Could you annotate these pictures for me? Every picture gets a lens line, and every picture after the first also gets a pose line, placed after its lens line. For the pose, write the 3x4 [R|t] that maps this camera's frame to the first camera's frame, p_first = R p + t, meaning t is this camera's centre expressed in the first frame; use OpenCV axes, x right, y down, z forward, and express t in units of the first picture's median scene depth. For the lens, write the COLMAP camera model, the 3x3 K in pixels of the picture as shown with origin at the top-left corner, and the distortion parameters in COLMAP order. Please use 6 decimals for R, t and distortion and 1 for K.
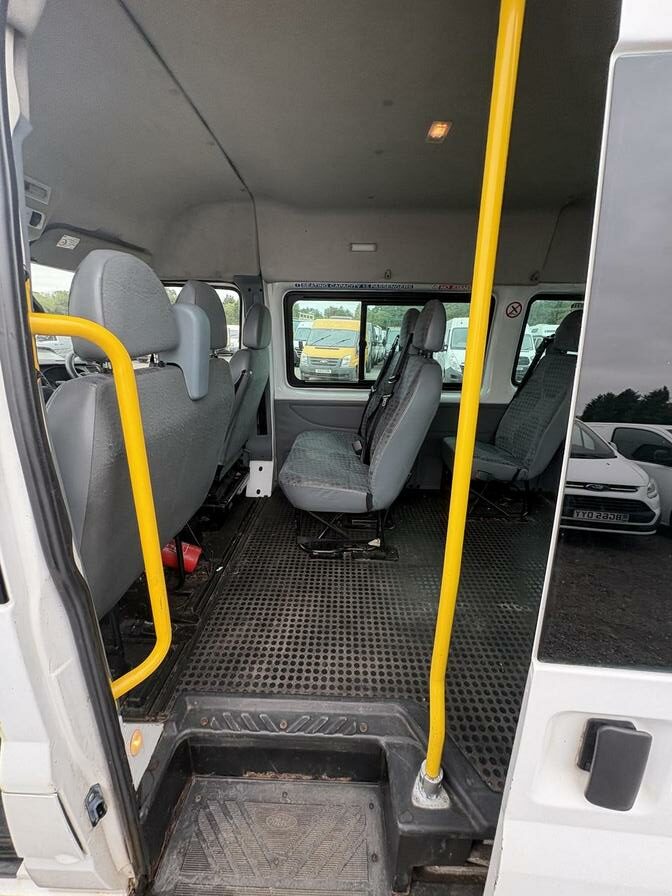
lens RADIAL K [[358.6, 0, 334.6], [0, 358.6, 449.9], [0, 0, 1]] dist [-0.002259, 0.001235]
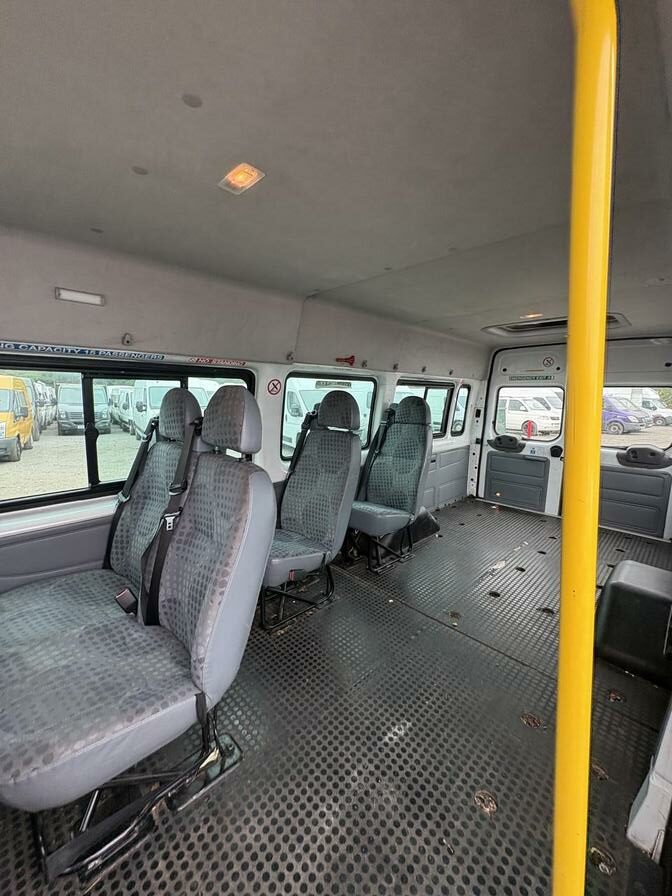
lens RADIAL K [[358.6, 0, 338.6], [0, 358.6, 448.5], [0, 0, 1]] dist [-0.002259, 0.001235]
pose [[0.690687, -0.114258, 0.714070, -0.098123], [0.219259, 0.974045, -0.056222, -0.152881], [-0.689113, 0.195398, 0.697813, 0.267729]]
